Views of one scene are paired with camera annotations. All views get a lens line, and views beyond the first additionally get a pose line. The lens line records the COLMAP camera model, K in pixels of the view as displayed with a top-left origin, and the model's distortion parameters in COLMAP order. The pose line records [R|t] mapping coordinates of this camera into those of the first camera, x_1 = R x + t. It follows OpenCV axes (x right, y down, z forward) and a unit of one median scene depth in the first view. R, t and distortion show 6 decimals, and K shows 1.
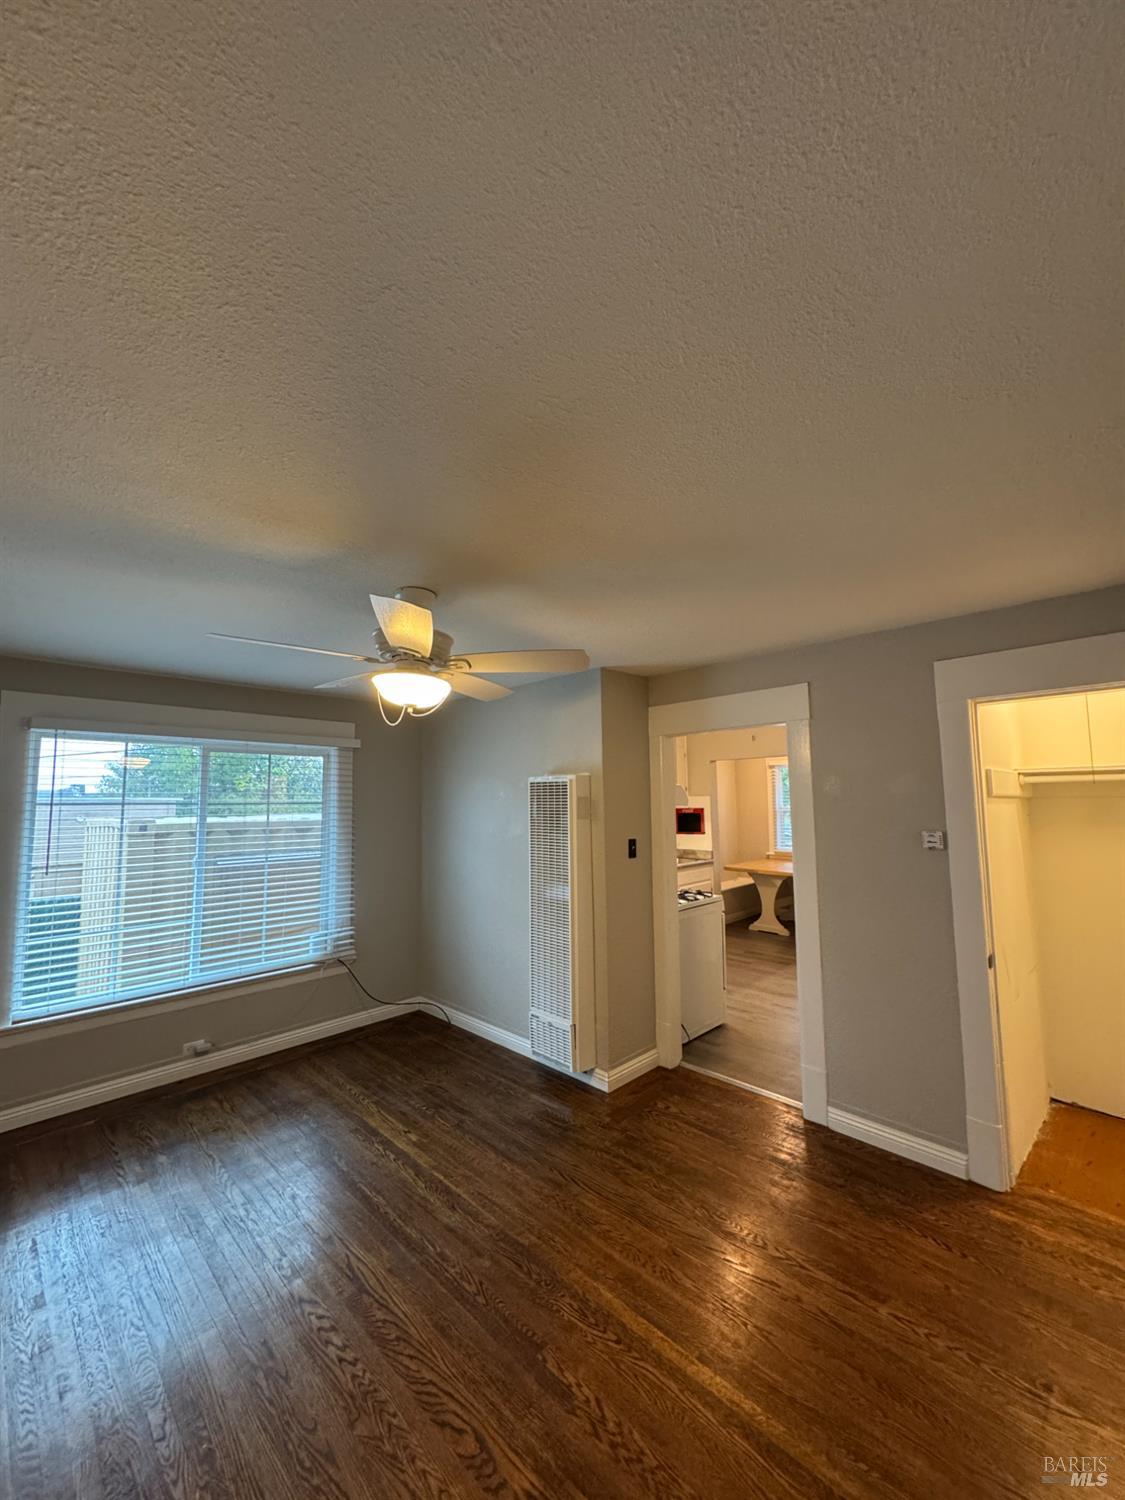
lens RADIAL K [[593.8, 0, 566.5], [0, 593.8, 753.1], [0, 0, 1]] dist [-0.004278, 0.000777]
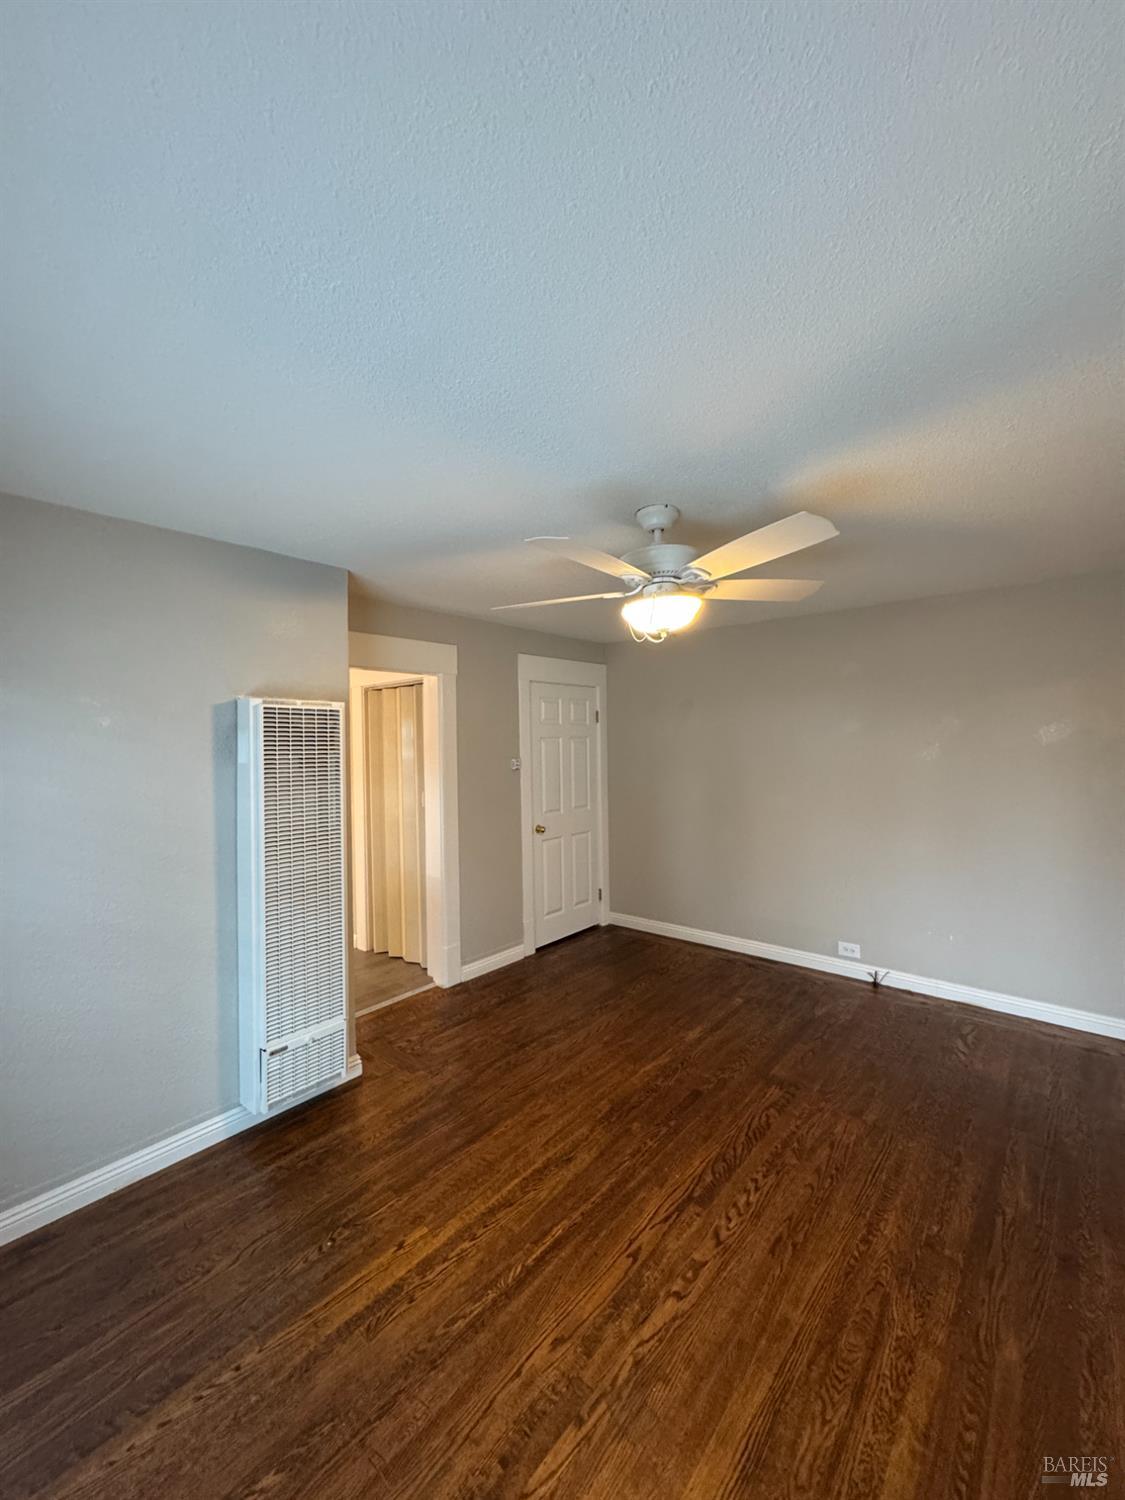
lens RADIAL K [[593.8, 0, 558.8], [0, 593.8, 746.9], [0, 0, 1]] dist [-0.004278, 0.000777]
pose [[-0.066764, 0.005369, 0.997754, -1.116033], [-0.061980, 0.998032, -0.009517, 0.120346], [-0.995842, -0.062476, -0.066300, 1.100815]]
